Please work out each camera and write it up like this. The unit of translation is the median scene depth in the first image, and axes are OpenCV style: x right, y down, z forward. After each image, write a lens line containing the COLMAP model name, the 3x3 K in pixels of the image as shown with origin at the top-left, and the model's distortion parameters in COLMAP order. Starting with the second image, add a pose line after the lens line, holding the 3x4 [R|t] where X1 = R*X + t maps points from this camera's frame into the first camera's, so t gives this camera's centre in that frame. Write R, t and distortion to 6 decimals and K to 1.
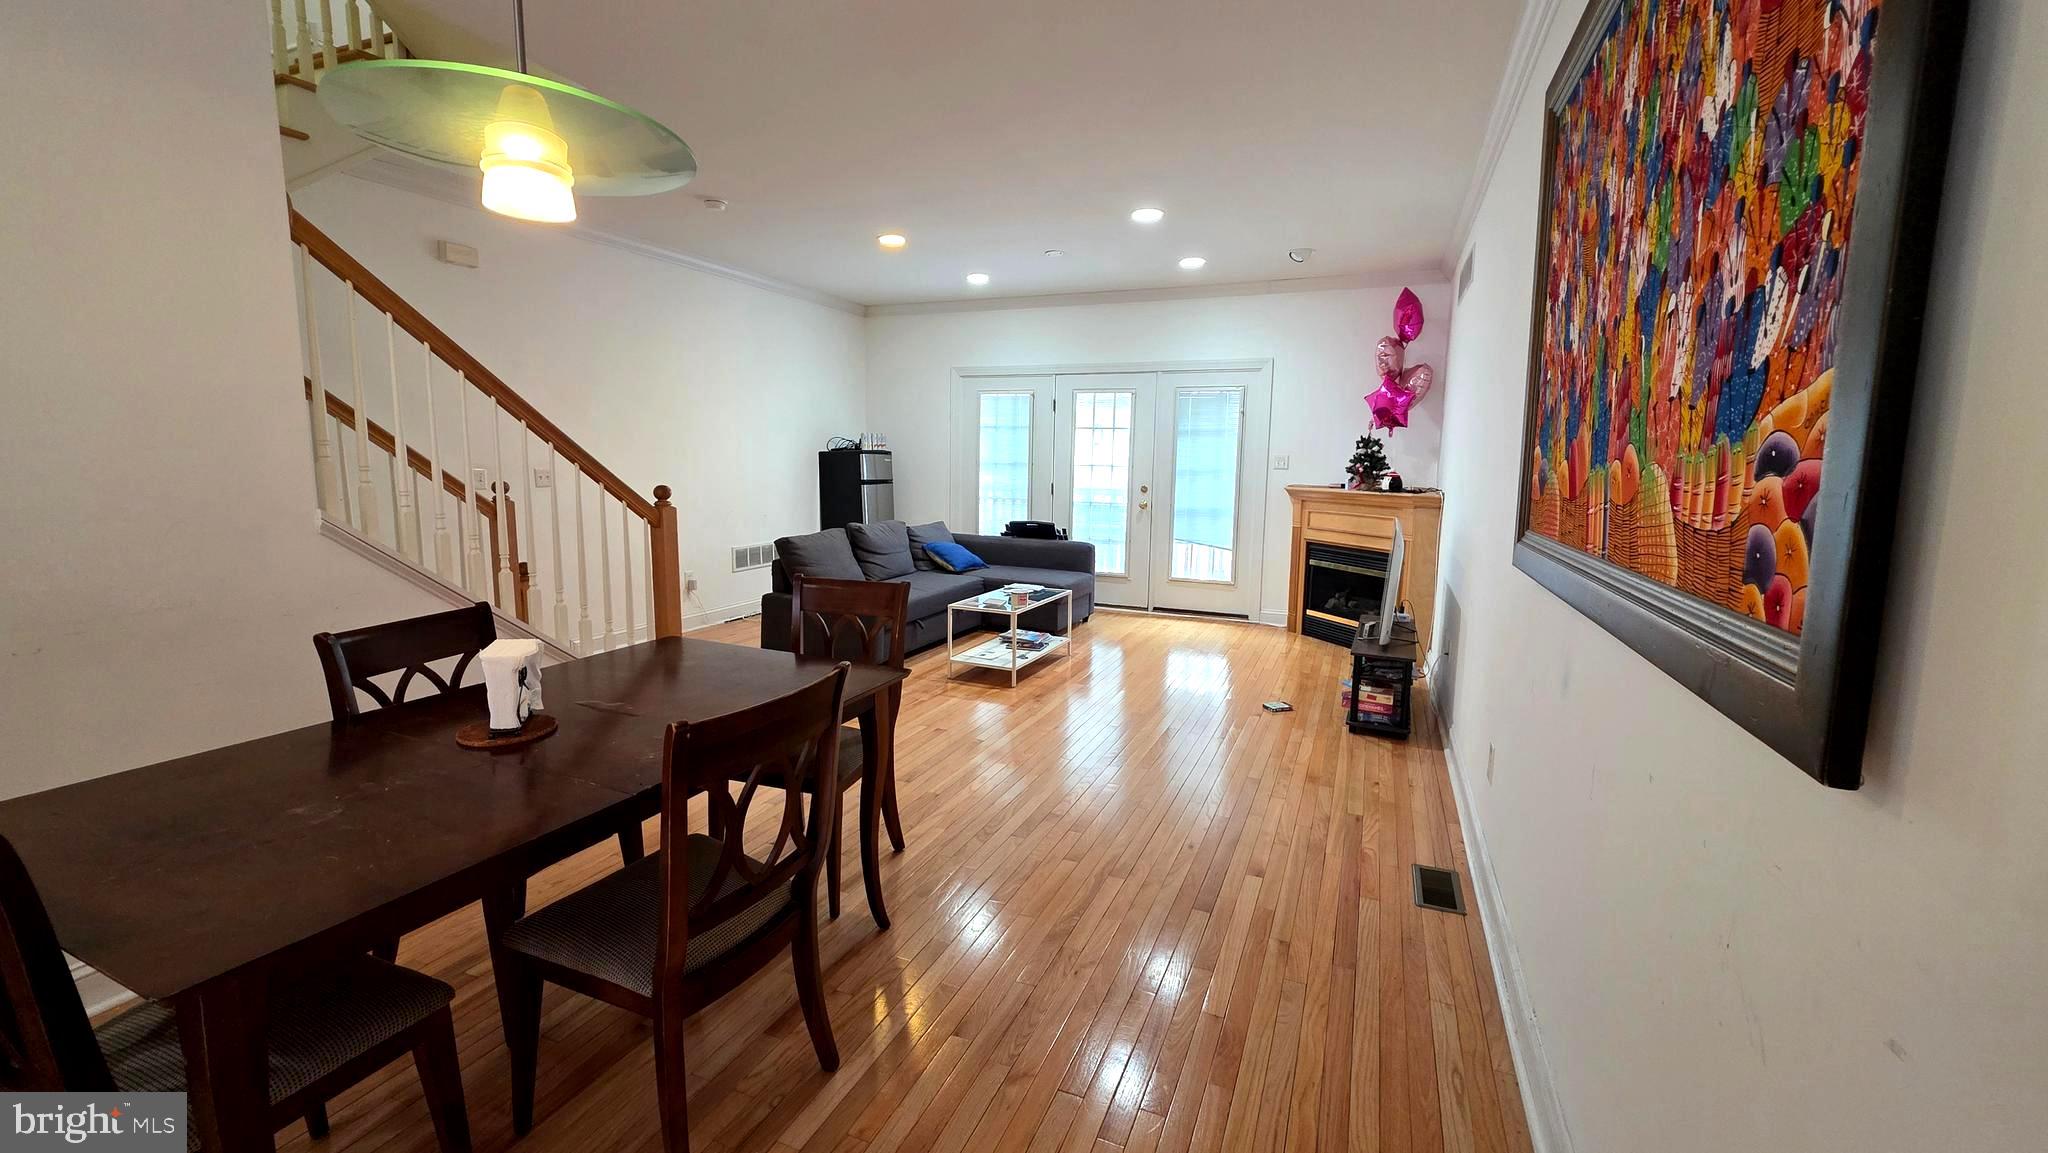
lens RADIAL K [[826.4, 0, 1024.0], [0, 826.4, 576.5], [0, 0, 1]] dist [0.000327, 0.000017]
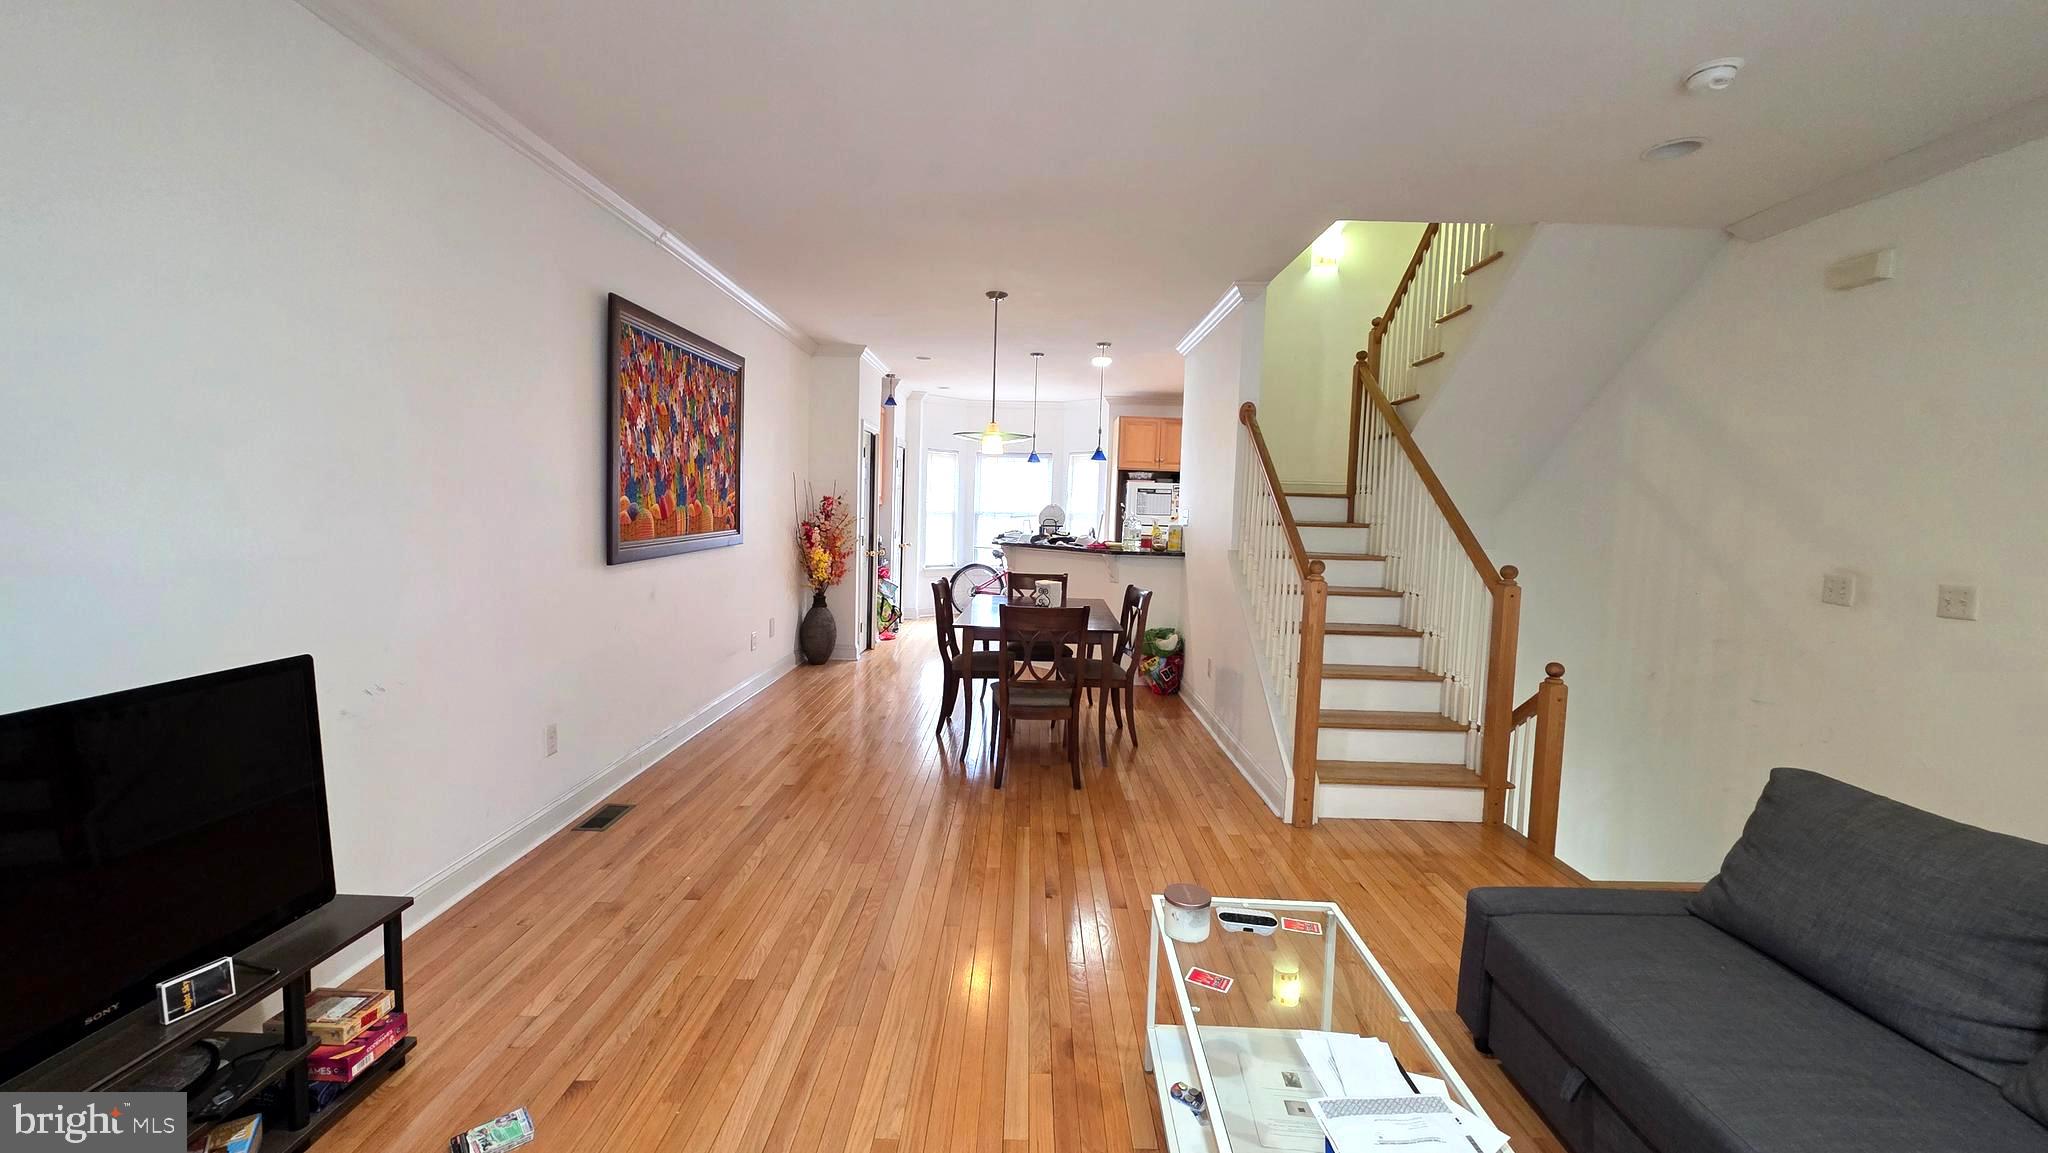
lens RADIAL K [[826.4, 0, 1024.0], [0, 826.4, 576.5], [0, 0, 1]] dist [0.000327, 0.000017]
pose [[-0.924453, -0.012738, -0.381084, 0.370111], [-0.101673, 0.971490, 0.214171, -0.354050], [0.367491, 0.236737, -0.899392, 2.284771]]
